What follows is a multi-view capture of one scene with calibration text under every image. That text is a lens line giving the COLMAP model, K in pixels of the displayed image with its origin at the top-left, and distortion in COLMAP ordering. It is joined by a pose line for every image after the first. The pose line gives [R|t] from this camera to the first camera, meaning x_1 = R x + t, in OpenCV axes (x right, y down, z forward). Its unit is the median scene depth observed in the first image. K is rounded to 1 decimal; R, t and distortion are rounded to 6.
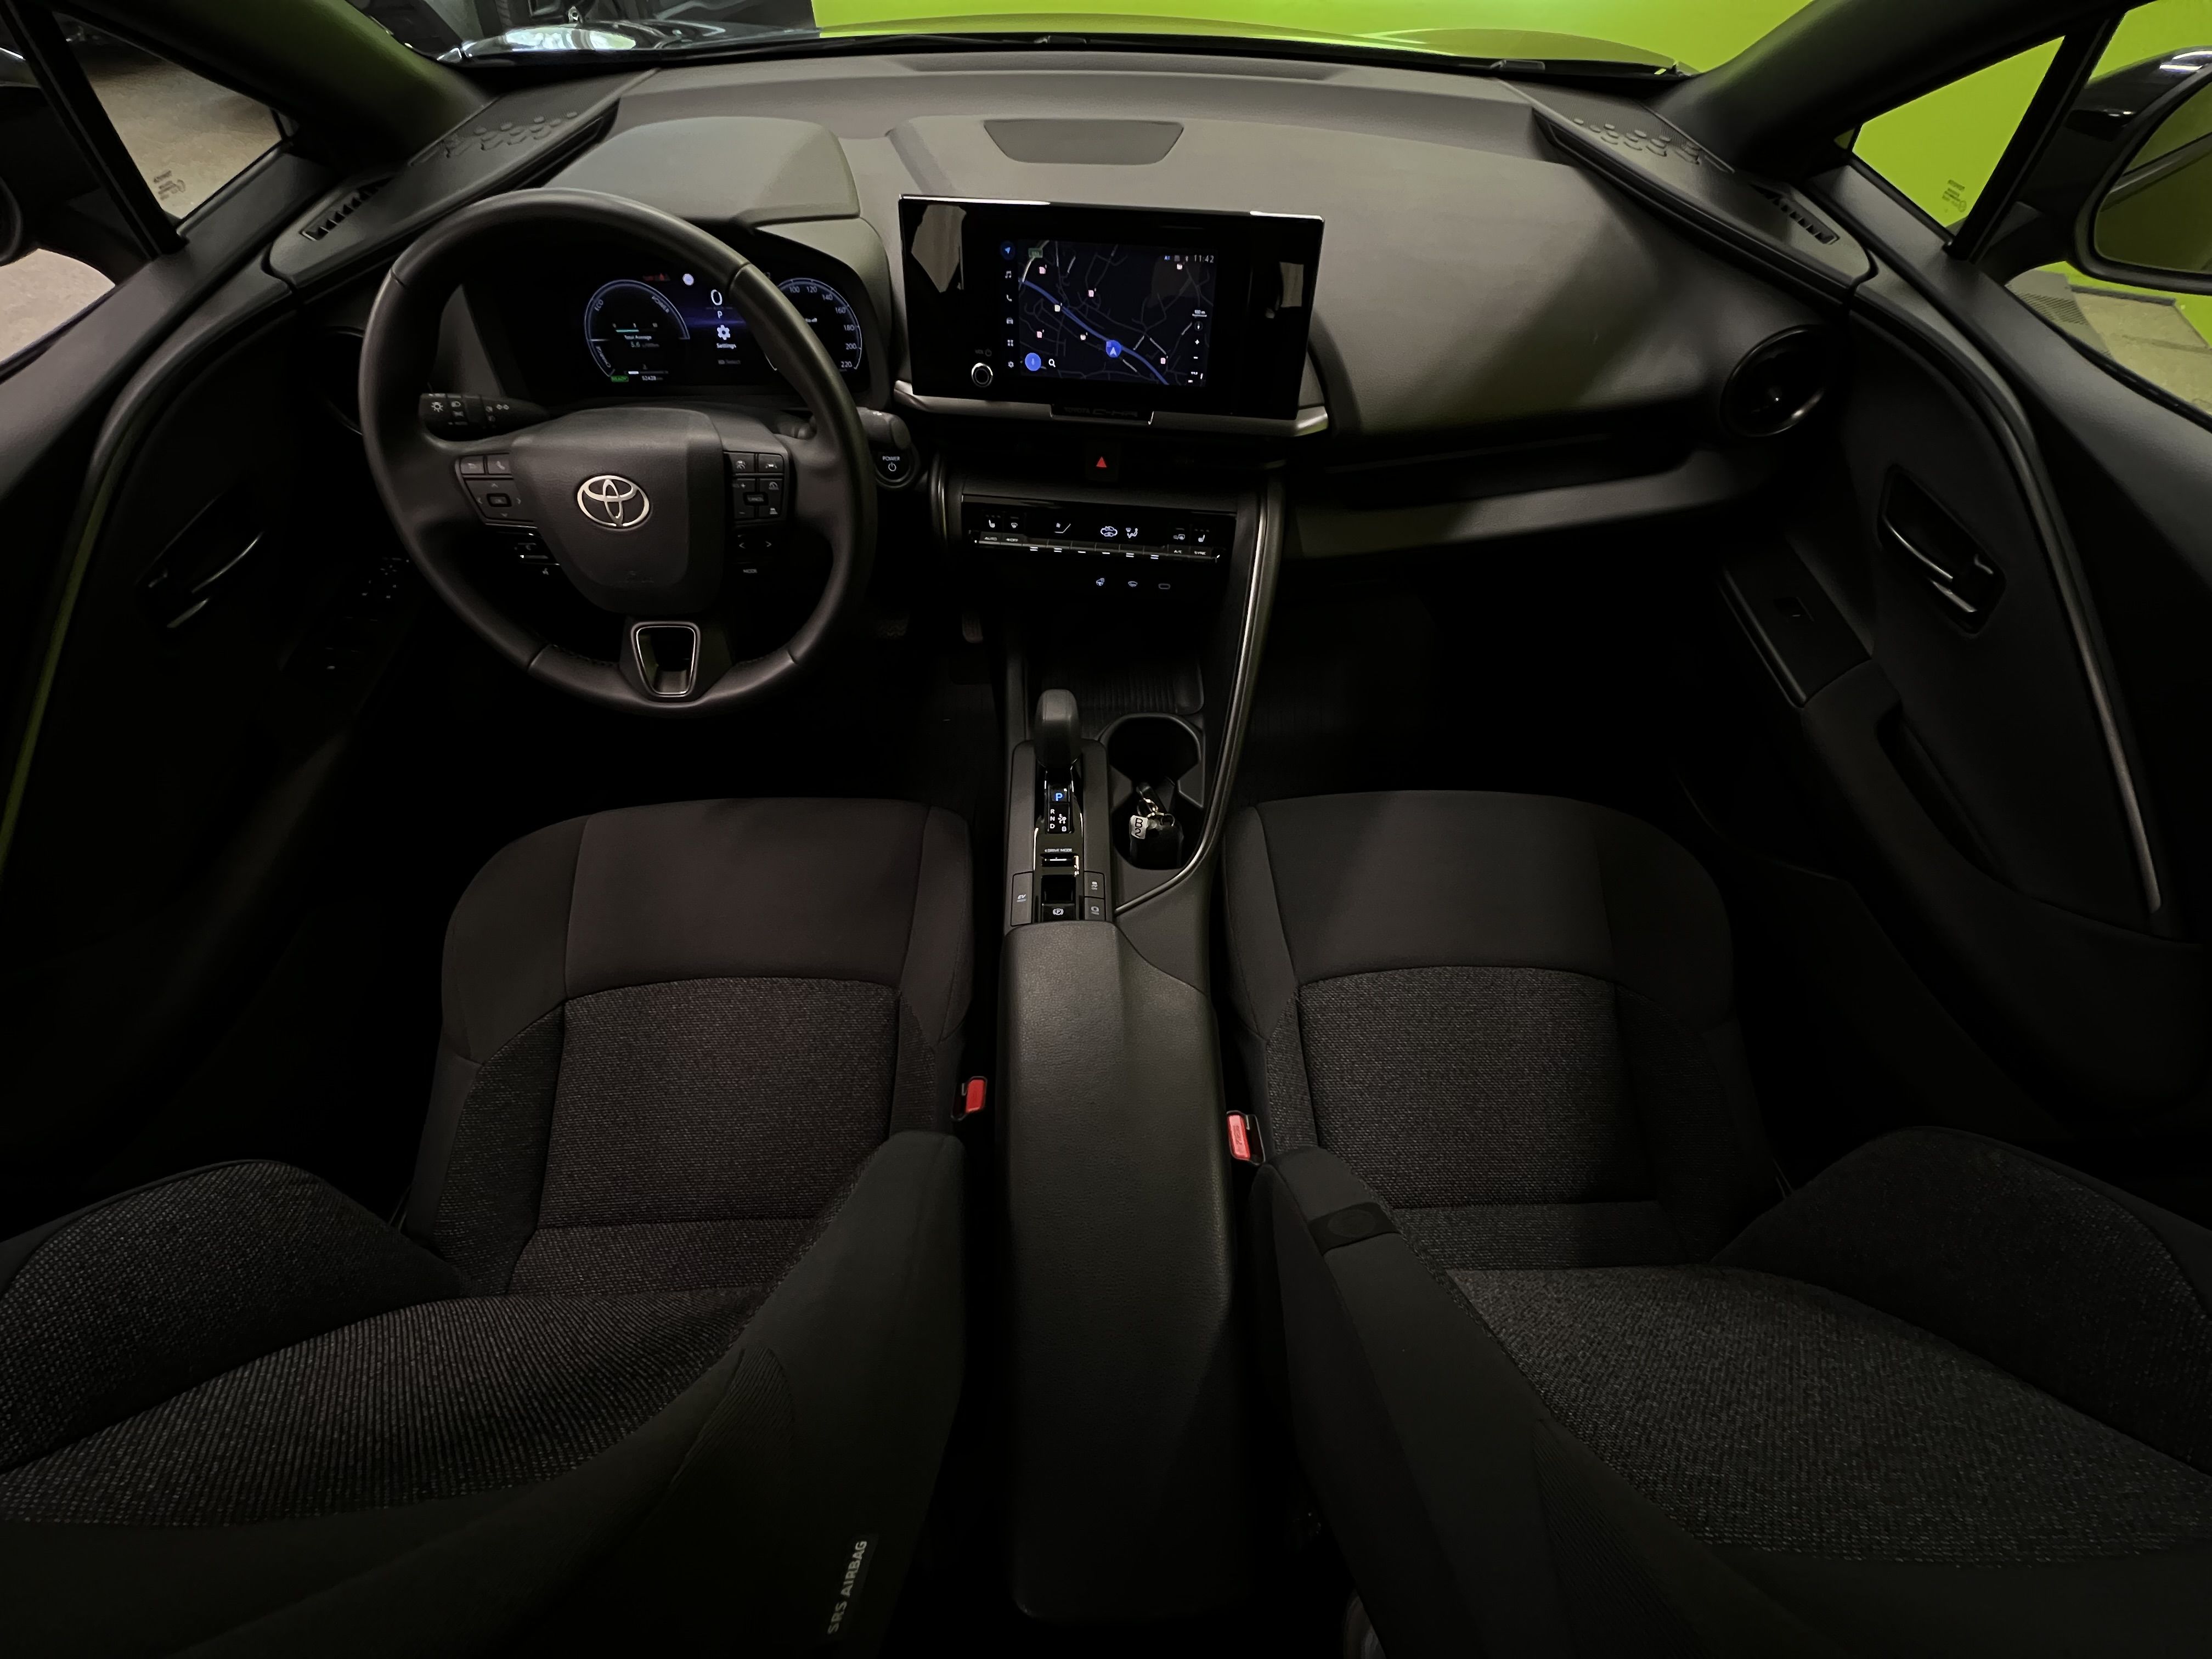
lens RADIAL K [[879.5, 0, 1106.0], [0, 879.5, 829.5], [0, 0, 1]] dist [-0.001221, 0.000015]
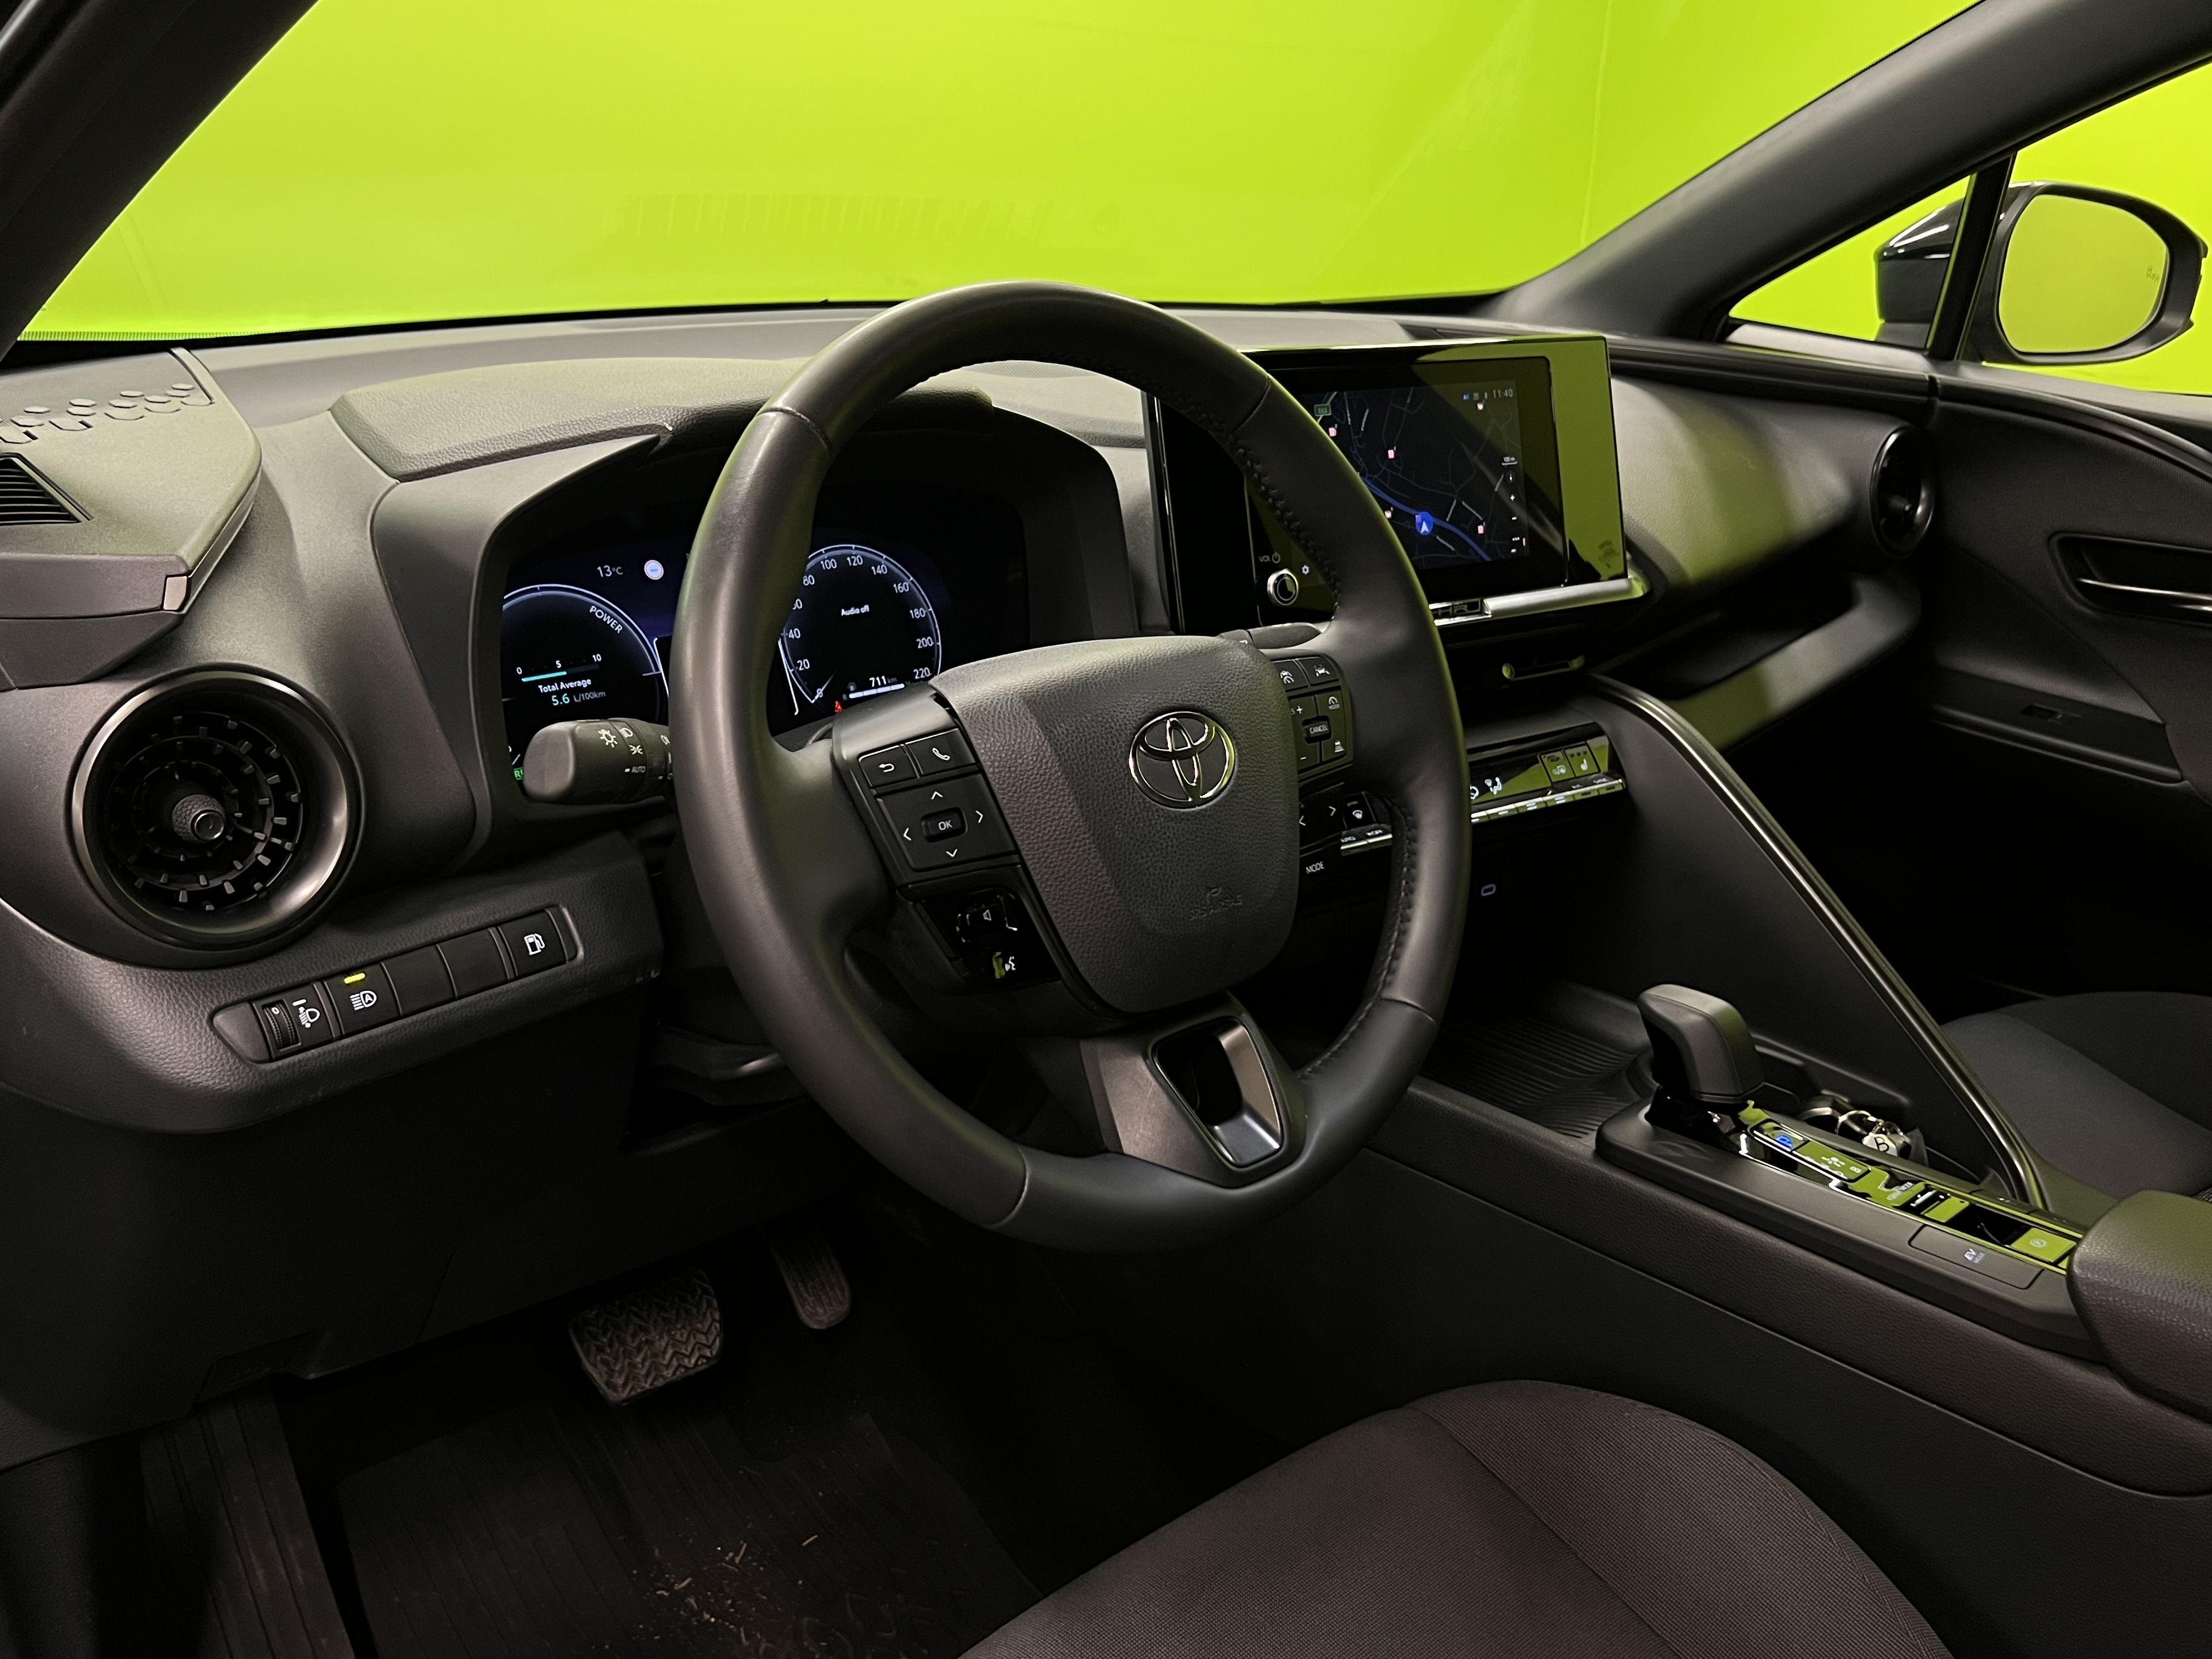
lens RADIAL K [[1890.1, 0, 1106.0], [0, 1890.1, 829.5], [0, 0, 1]] dist [0.079953, -0.001537]
pose [[0.749698, -0.205076, 0.629203, -1.109591], [0.520516, 0.769870, -0.369273, 0.028782], [-0.408676, 0.604354, 0.683916, 0.266130]]
